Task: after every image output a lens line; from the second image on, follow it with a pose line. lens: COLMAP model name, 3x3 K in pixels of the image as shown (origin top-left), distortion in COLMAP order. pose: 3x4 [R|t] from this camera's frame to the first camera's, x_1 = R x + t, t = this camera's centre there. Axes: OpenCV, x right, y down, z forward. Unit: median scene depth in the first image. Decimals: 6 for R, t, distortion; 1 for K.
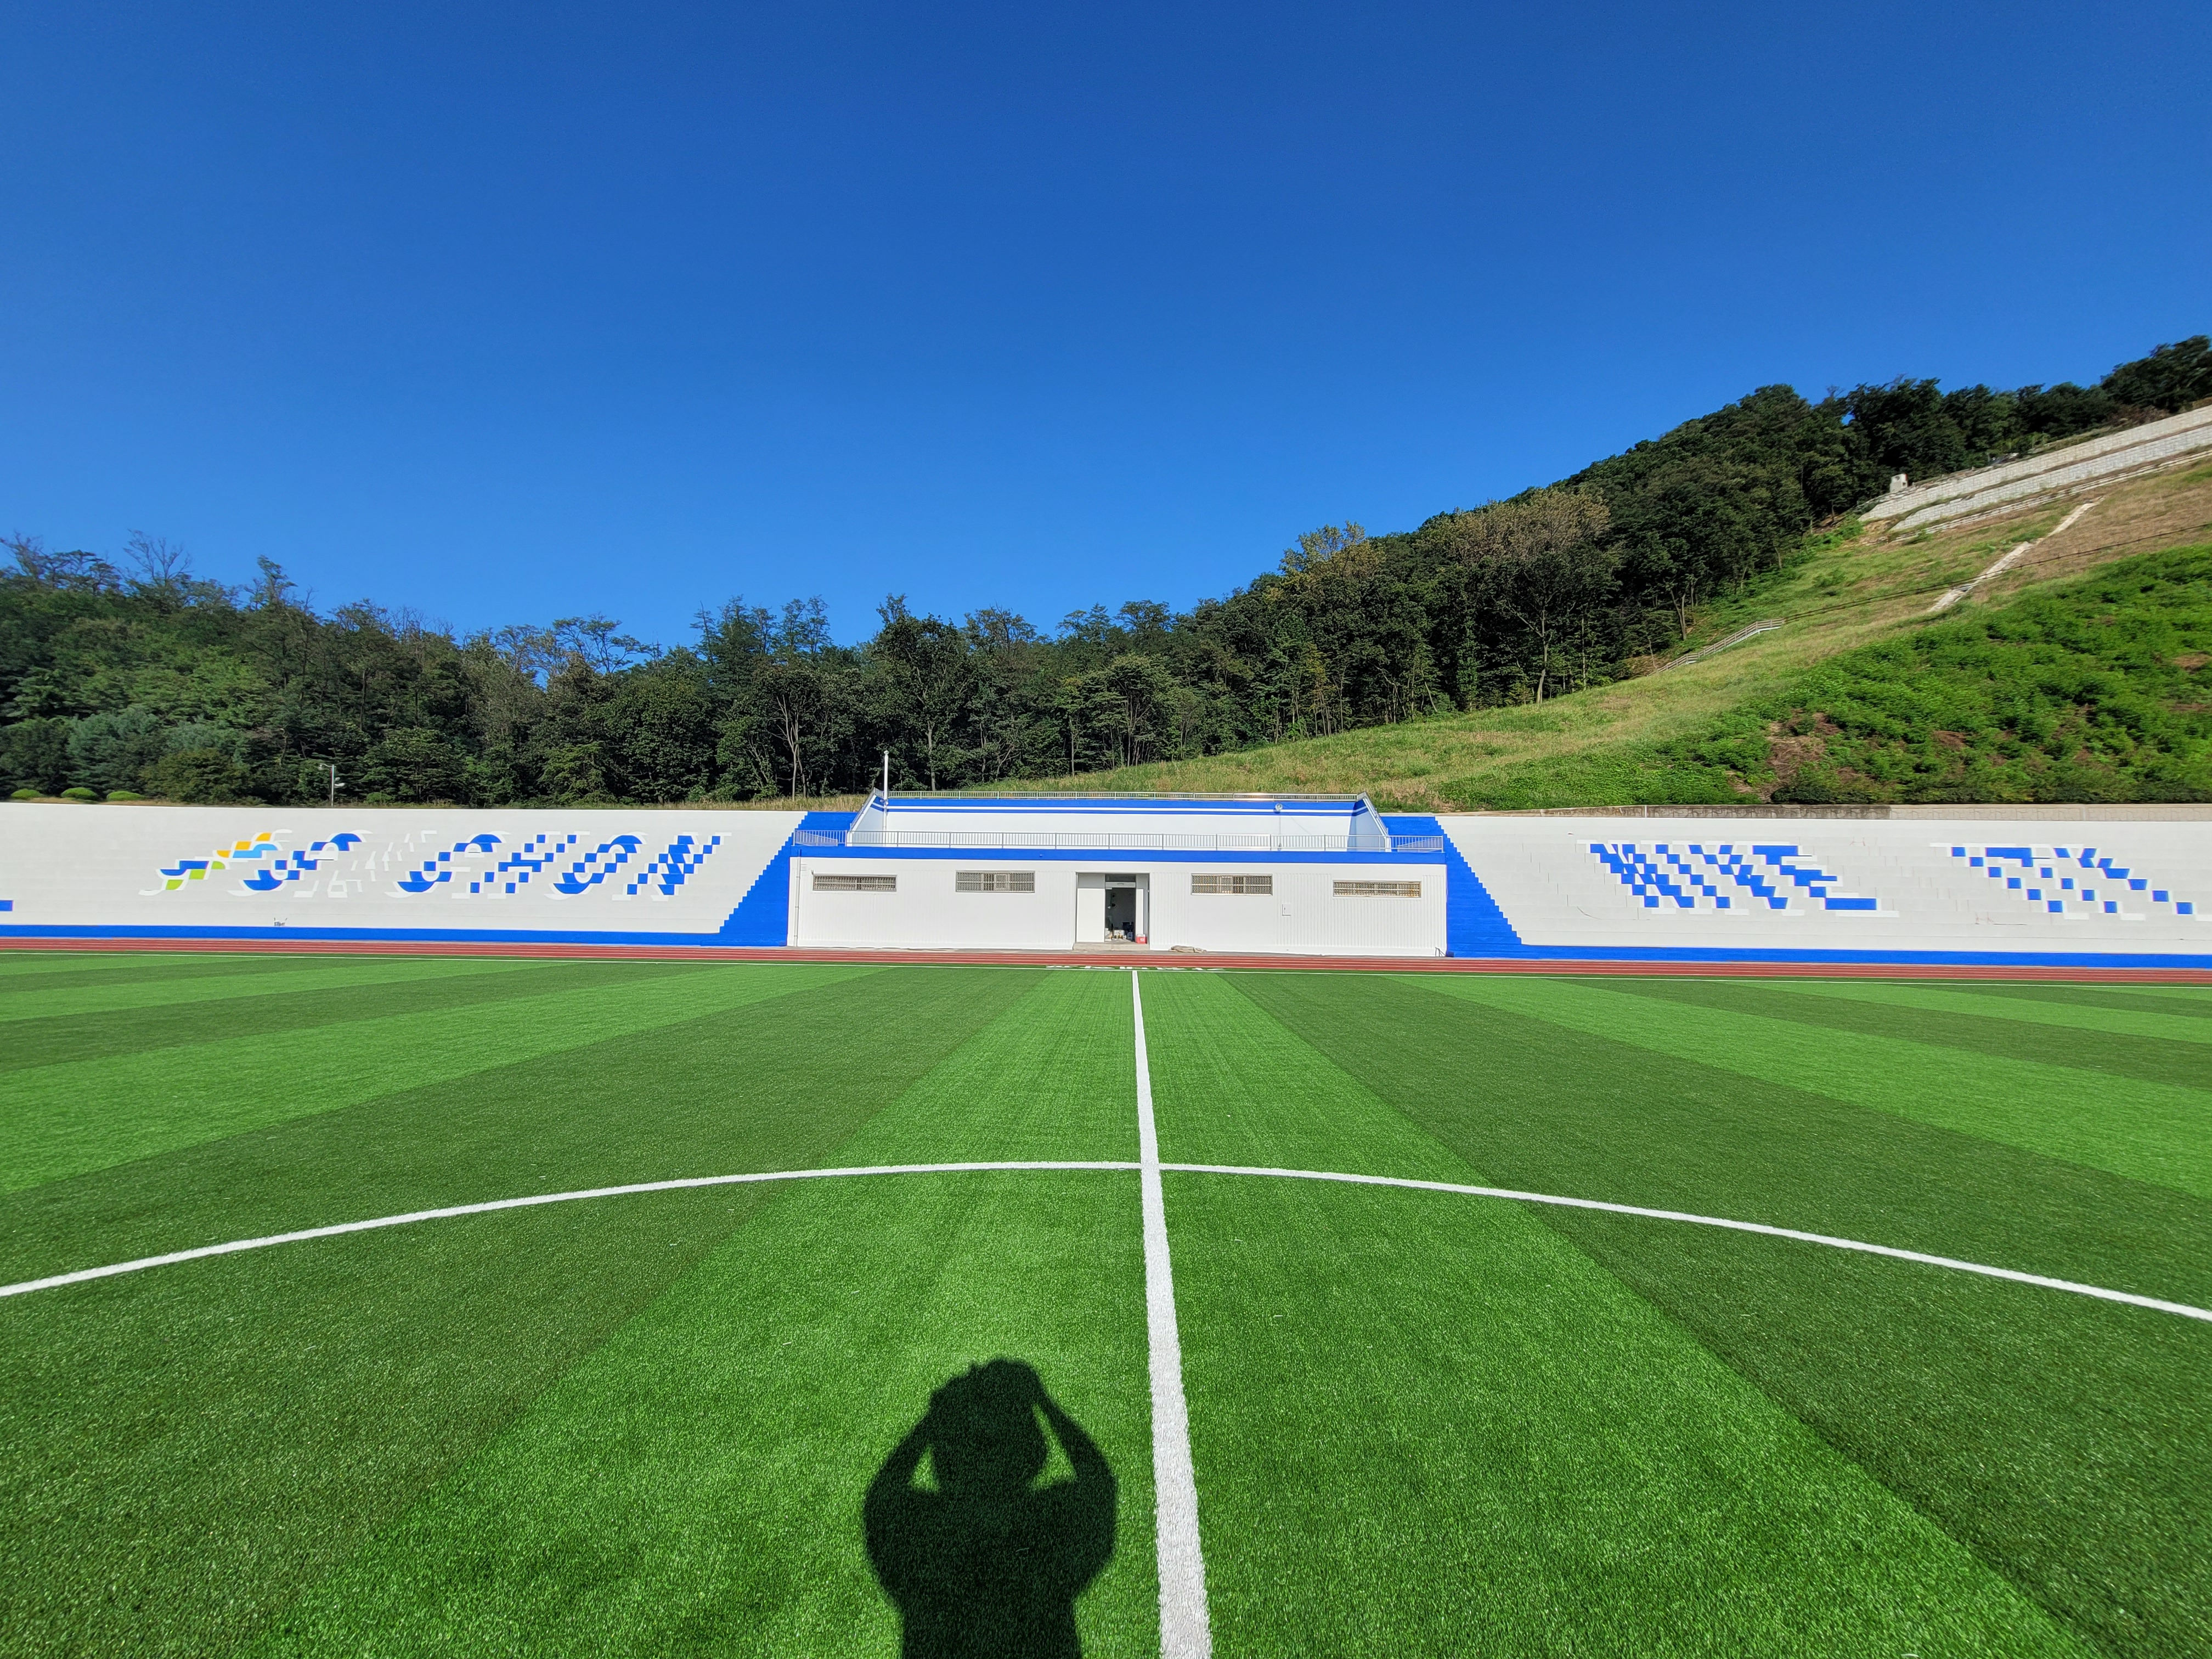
lens RADIAL K [[904.3, 0, 1062.2], [0, 904.3, 837.5], [0, 0, 1]] dist [0.001099, -0.000908]
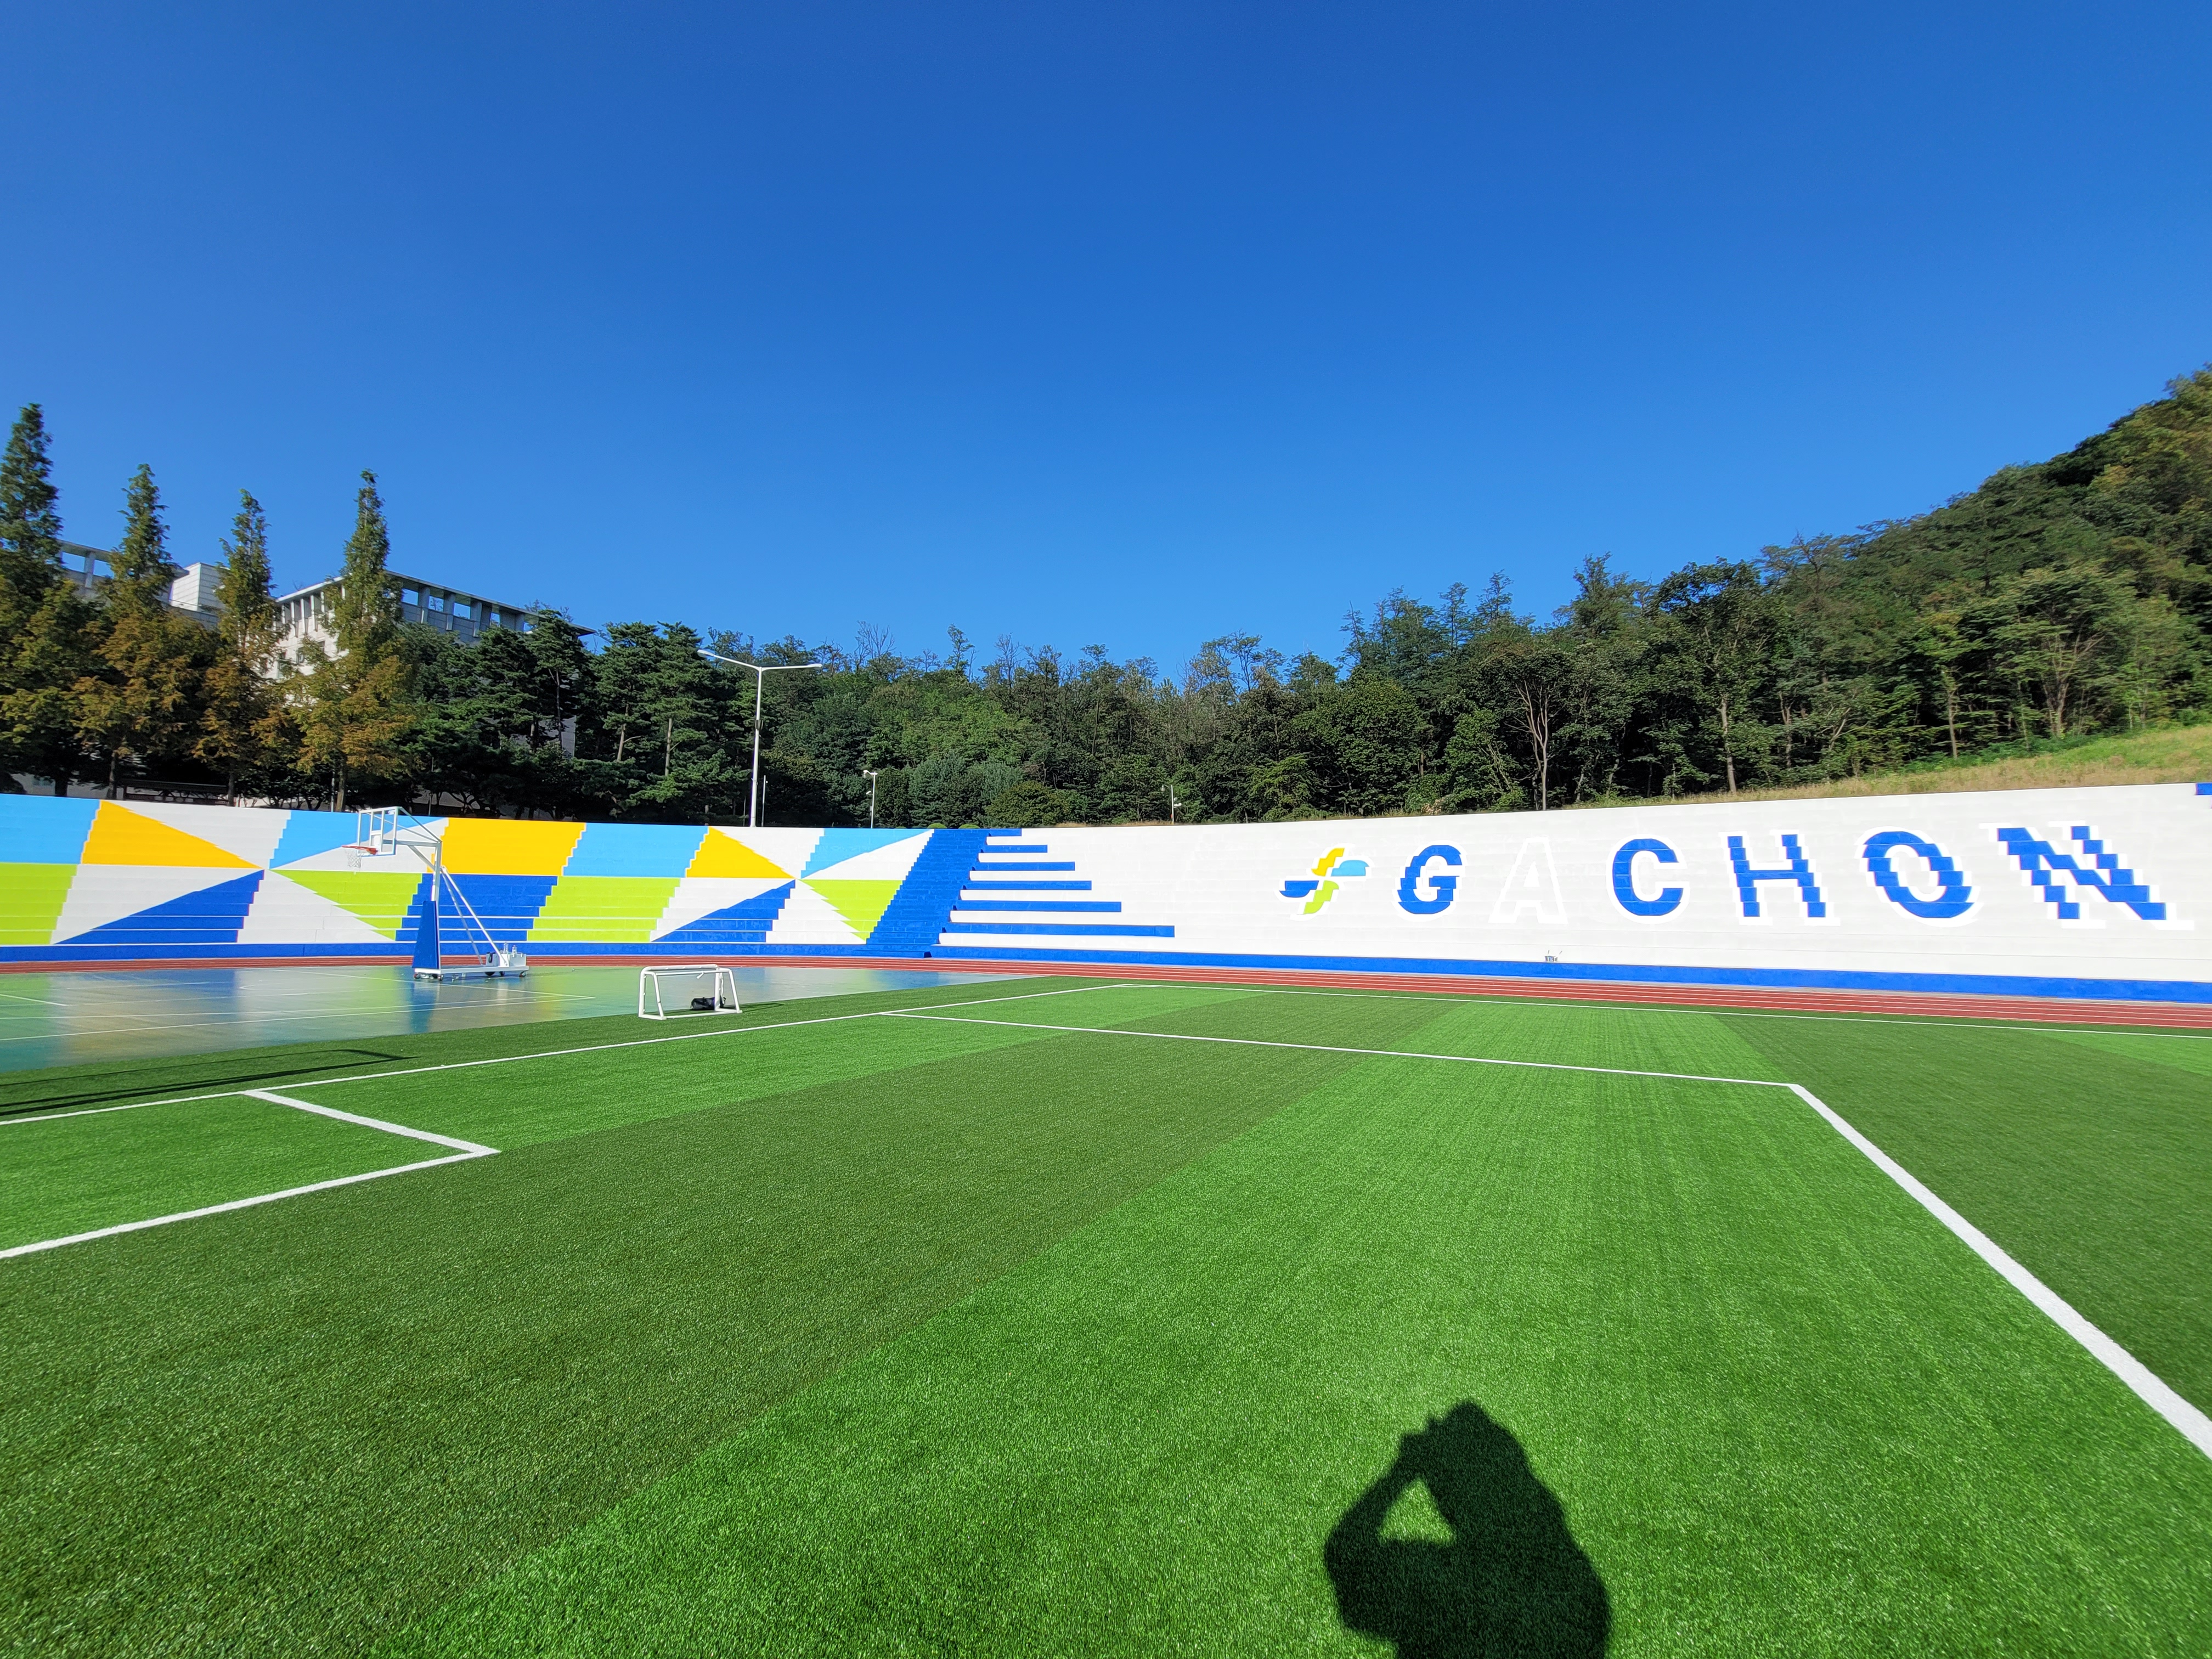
lens RADIAL K [[904.3, 0, 1085.0], [0, 904.3, 845.8], [0, 0, 1]] dist [0.001099, -0.000908]
pose [[0.893225, -0.038178, -0.447987, -0.295780], [0.034173, 0.999271, -0.017023, -0.000440], [0.448310, -0.000104, 0.893878, 0.042282]]
